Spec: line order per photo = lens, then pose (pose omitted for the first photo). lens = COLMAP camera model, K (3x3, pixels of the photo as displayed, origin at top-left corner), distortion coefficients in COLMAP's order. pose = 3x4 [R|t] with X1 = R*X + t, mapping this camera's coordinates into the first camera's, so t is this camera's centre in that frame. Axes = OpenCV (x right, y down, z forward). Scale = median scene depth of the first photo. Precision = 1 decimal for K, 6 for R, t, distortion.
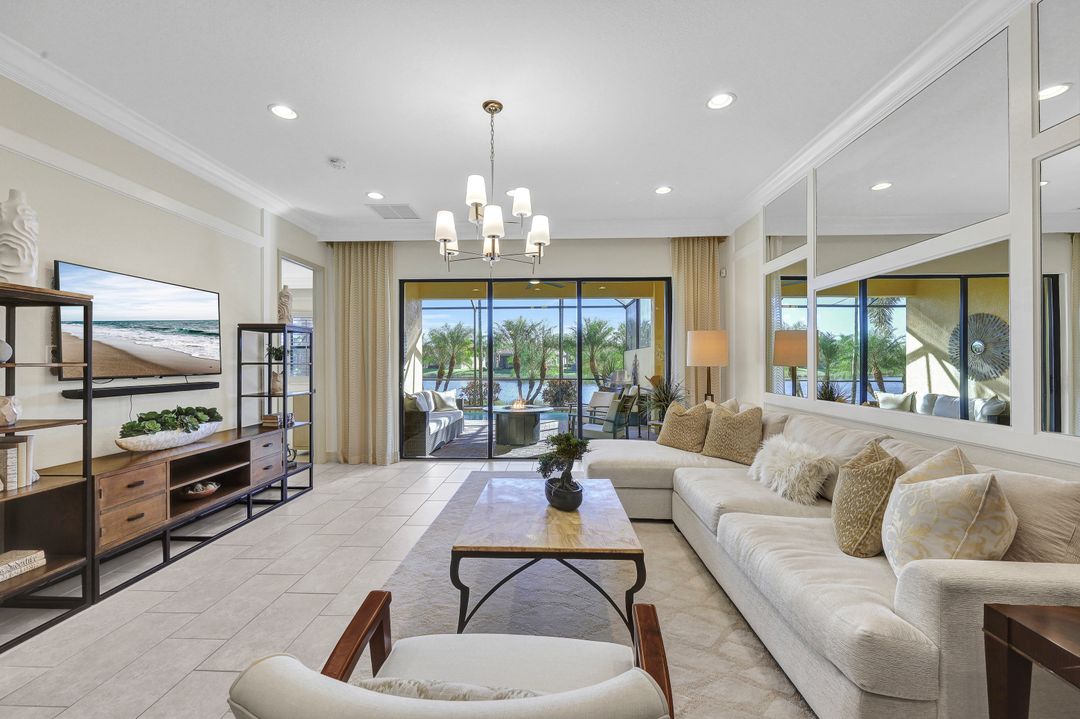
lens RADIAL K [[438.5, 0, 540.0], [0, 438.5, 359.5], [0, 0, 1]] dist [0.003971, 0.000110]
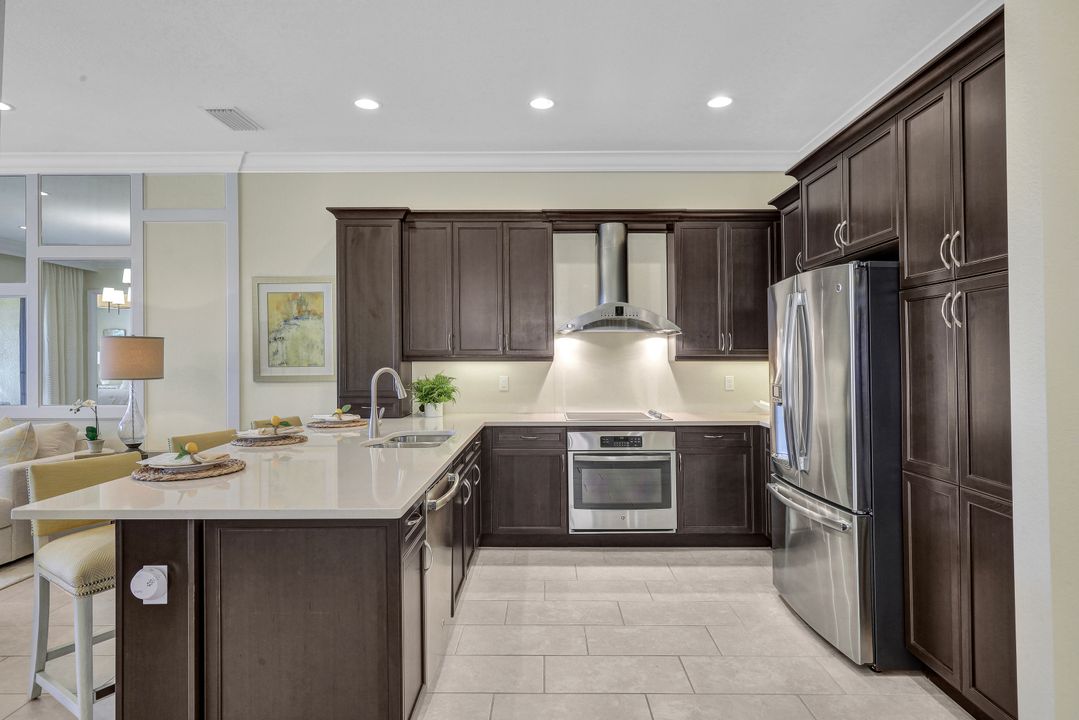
lens RADIAL K [[595.8, 0, 539.5], [0, 595.8, 360.0], [0, 0, 1]] dist [-0.002960, 0.000683]
pose [[-0.014757, 0.001168, 0.999890, -0.597031], [-0.002840, 0.999995, -0.001210, -0.014928], [-0.999887, -0.002857, -0.014754, -0.450651]]
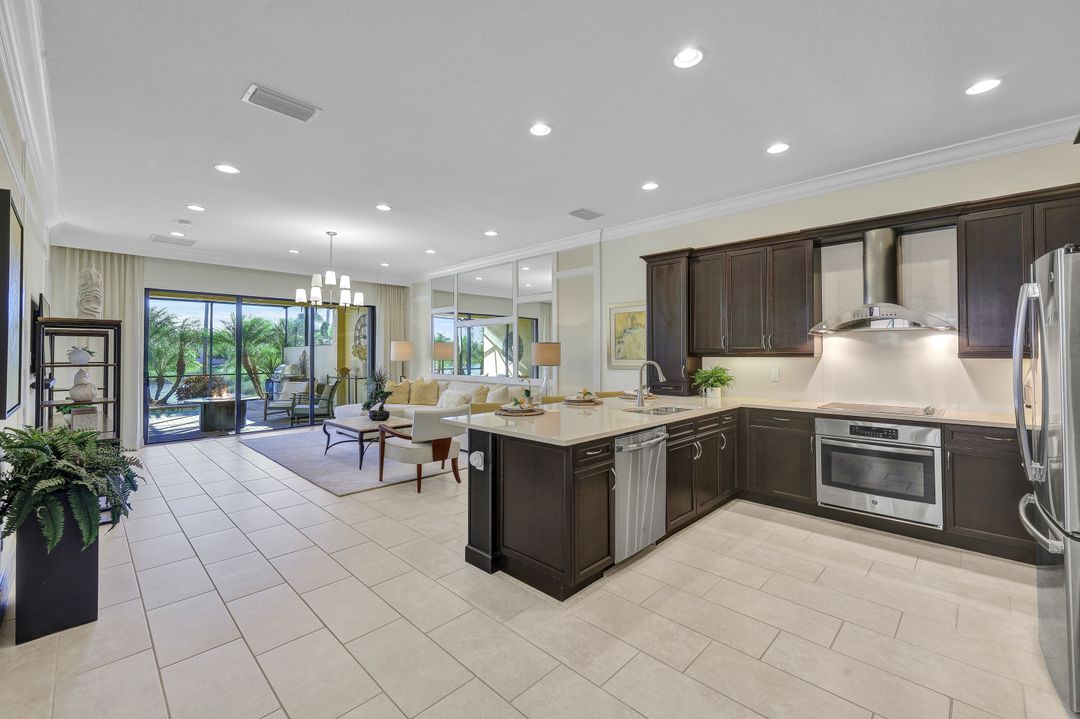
lens RADIAL K [[438.5, 0, 540.0], [0, 438.5, 359.5], [0, 0, 1]] dist [0.003971, 0.000110]
pose [[0.678802, -0.005133, 0.734303, -0.597711], [-0.005588, 0.999911, 0.012155, -0.017612], [-0.734300, -0.012354, 0.678713, -0.680218]]
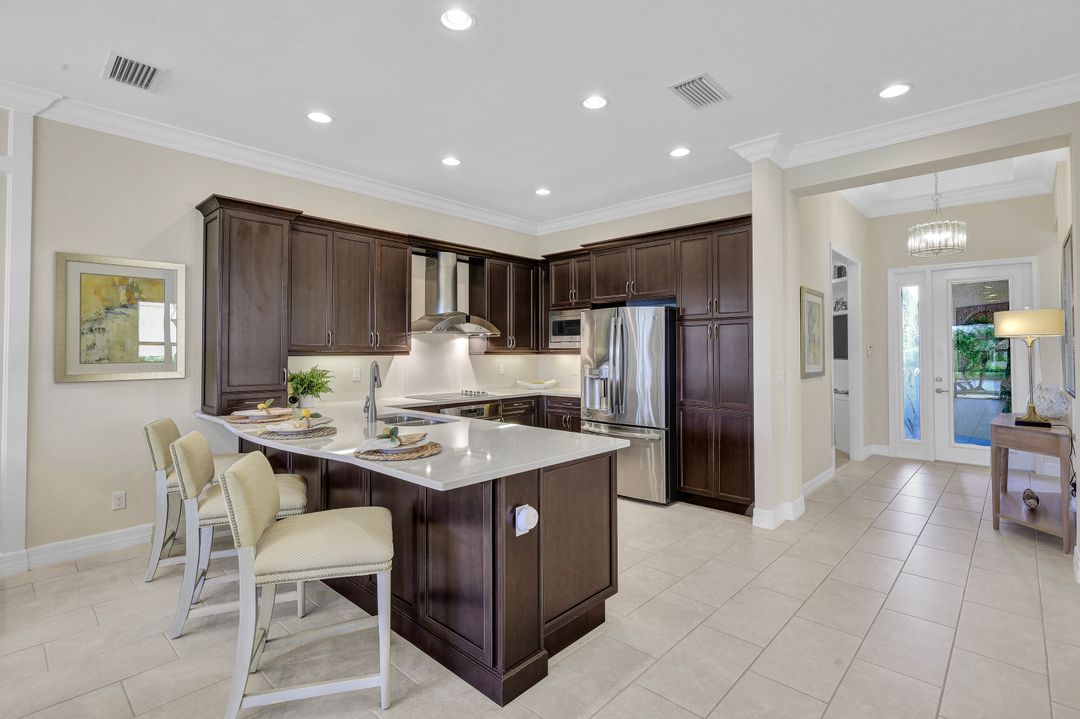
lens RADIAL K [[502.9, 0, 540.7], [0, 502.9, 351.8], [0, 0, 1]] dist [0.003096, 0.000549]
pose [[-0.741112, 0.004953, 0.671363, -0.516347], [0.000666, 0.999978, -0.006643, -0.014661], [-0.671381, -0.004476, -0.741099, 0.116546]]
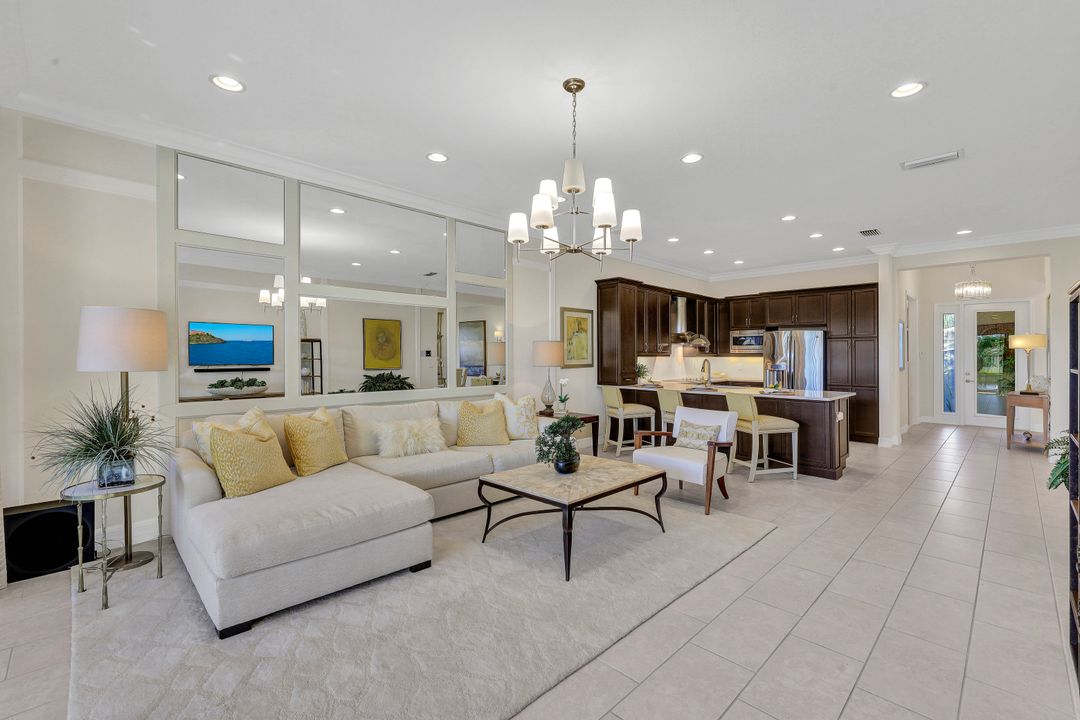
lens RADIAL K [[469.2, 0, 540.0], [0, 469.2, 360.0], [0, 0, 1]] dist [-0.002176, -0.000202]
pose [[-0.718766, -0.004154, 0.695240, -0.473634], [-0.003506, 0.999991, 0.002351, -0.004221], [-0.695243, -0.000747, -0.718774, 1.125703]]
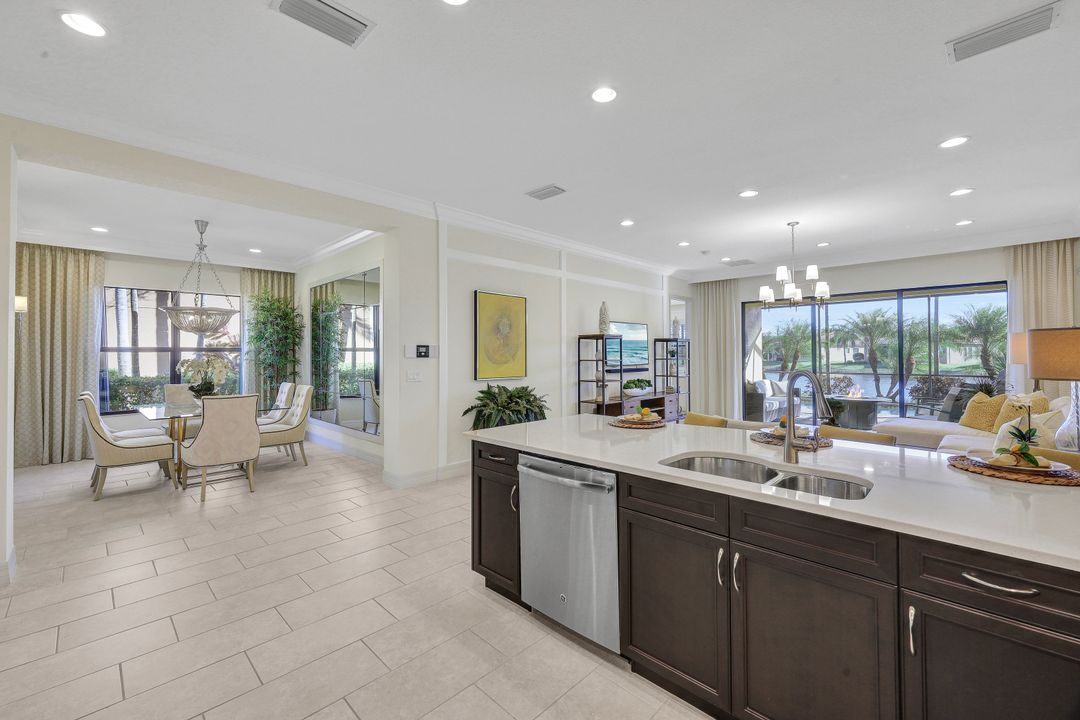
lens RADIAL K [[438.5, 0, 540.0], [0, 438.5, 360.0], [0, 0, 1]] dist [0.003971, 0.000110]
pose [[0.737006, 0.008399, -0.675834, 0.232745], [0.004794, 0.999833, 0.017653, -0.021177], [0.675869, -0.016251, 0.736843, -0.710223]]
